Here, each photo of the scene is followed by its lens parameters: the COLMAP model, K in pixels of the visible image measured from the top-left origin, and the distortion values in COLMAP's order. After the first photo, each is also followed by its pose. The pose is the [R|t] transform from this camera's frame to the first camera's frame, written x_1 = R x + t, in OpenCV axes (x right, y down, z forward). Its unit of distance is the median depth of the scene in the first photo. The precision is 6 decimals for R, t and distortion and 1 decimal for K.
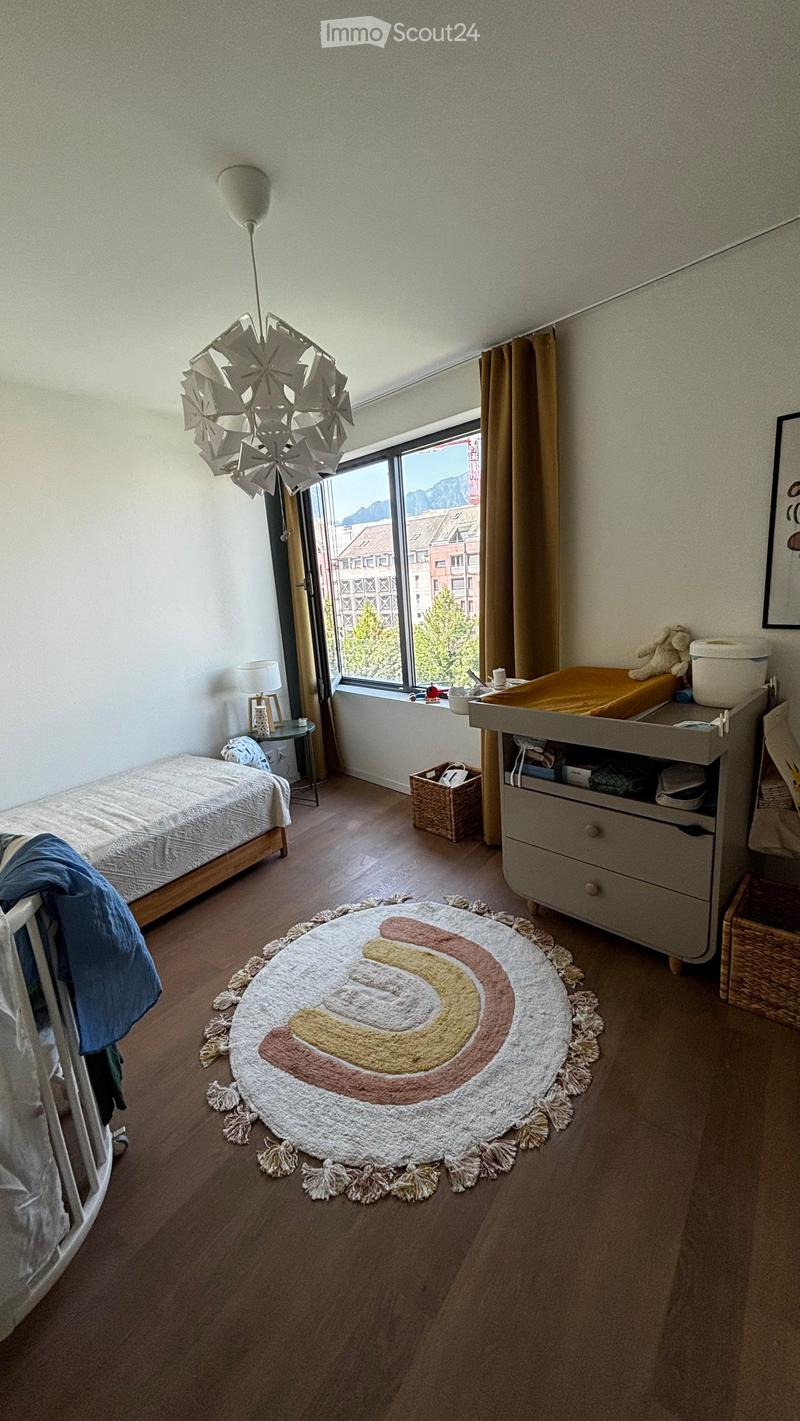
lens RADIAL K [[571.4, 0, 401.5], [0, 571.4, 707.8], [0, 0, 1]] dist [0.009924, -0.003095]
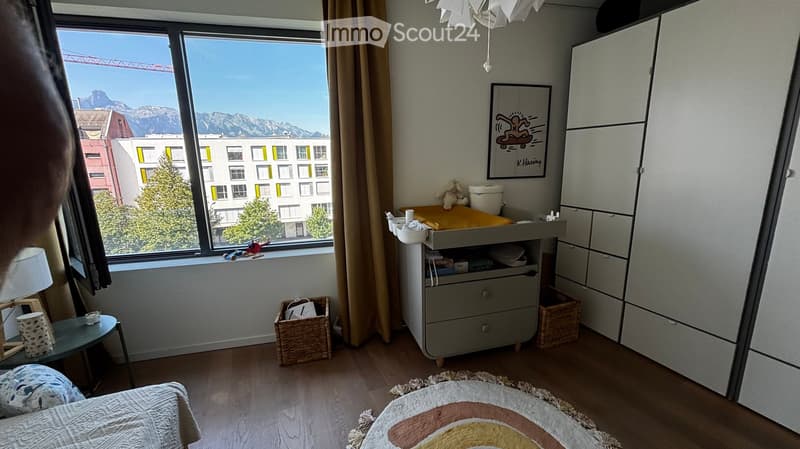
lens RADIAL K [[321.7, 0, 404.7], [0, 321.7, 223.2], [0, 0, 1]] dist [0.009924, -0.003095]
pose [[0.494325, -0.111923, 0.862042, -0.548019], [0.183933, 0.982690, 0.022113, -0.056199], [-0.849595, 0.147627, 0.506355, 0.626188]]
